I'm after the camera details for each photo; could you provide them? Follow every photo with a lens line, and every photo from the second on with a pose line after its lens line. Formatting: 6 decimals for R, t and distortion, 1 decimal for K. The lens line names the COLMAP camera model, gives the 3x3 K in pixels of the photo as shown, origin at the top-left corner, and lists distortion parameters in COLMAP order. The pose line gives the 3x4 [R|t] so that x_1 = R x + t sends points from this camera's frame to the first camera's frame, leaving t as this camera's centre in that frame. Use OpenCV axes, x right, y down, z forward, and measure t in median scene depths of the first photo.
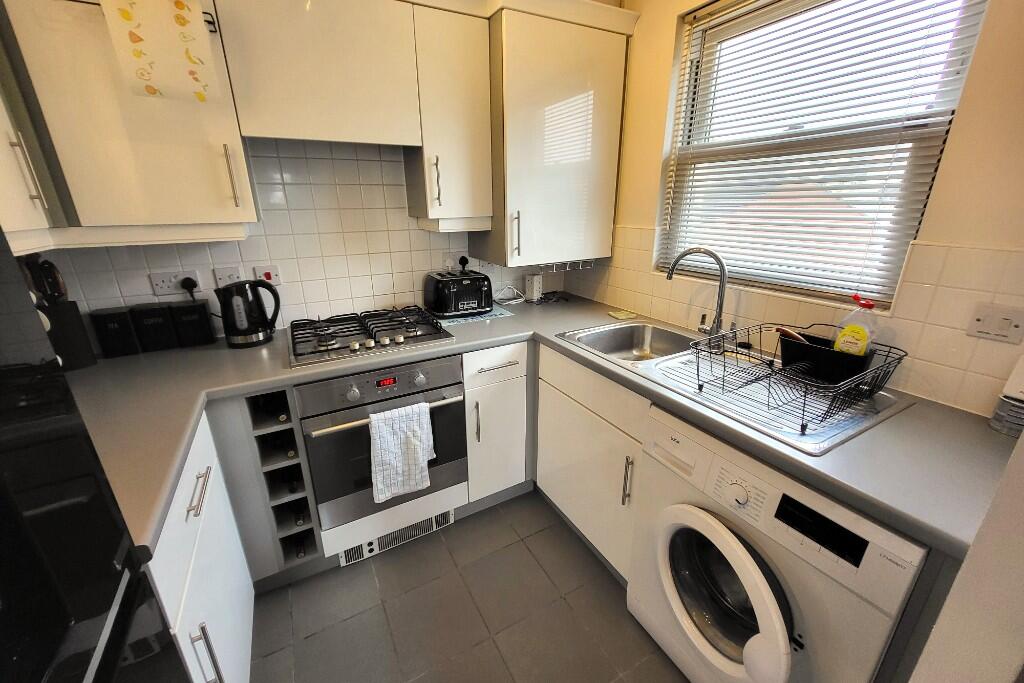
lens RADIAL K [[412.8, 0, 516.4], [0, 412.8, 339.5], [0, 0, 1]] dist [0.000947, -0.000279]
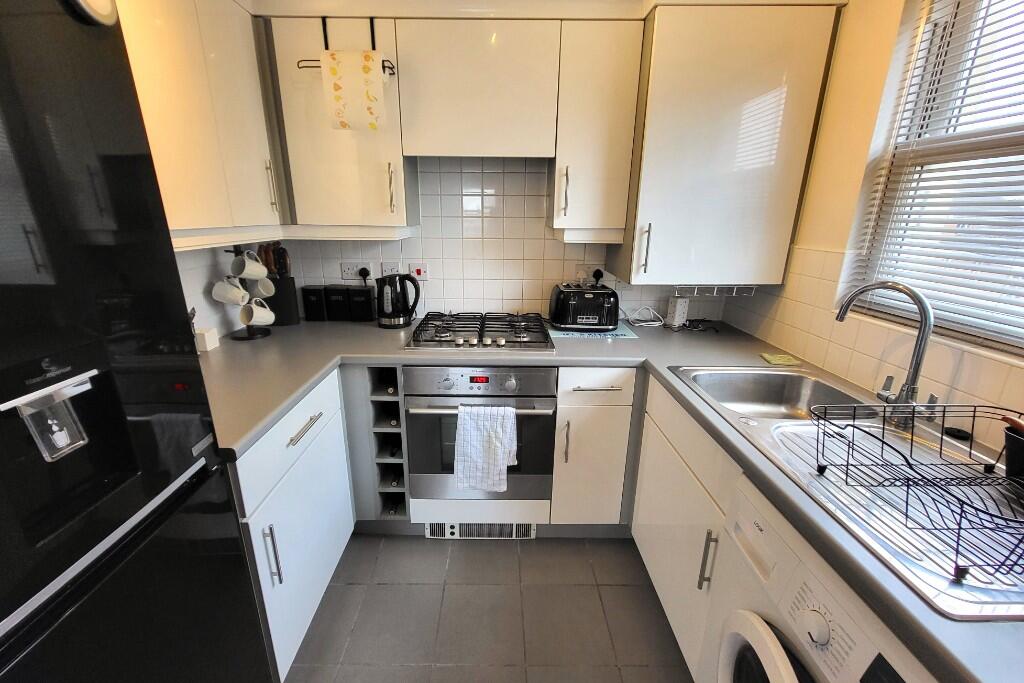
lens RADIAL K [[428.0, 0, 512.0], [0, 428.0, 341.5], [0, 0, 1]] dist [-0.001817, -0.000441]
pose [[0.870614, 0.155285, -0.466816, 0.231170], [-0.172247, 0.985033, 0.006426, -0.012219], [0.460827, 0.074813, 0.884331, 0.058082]]
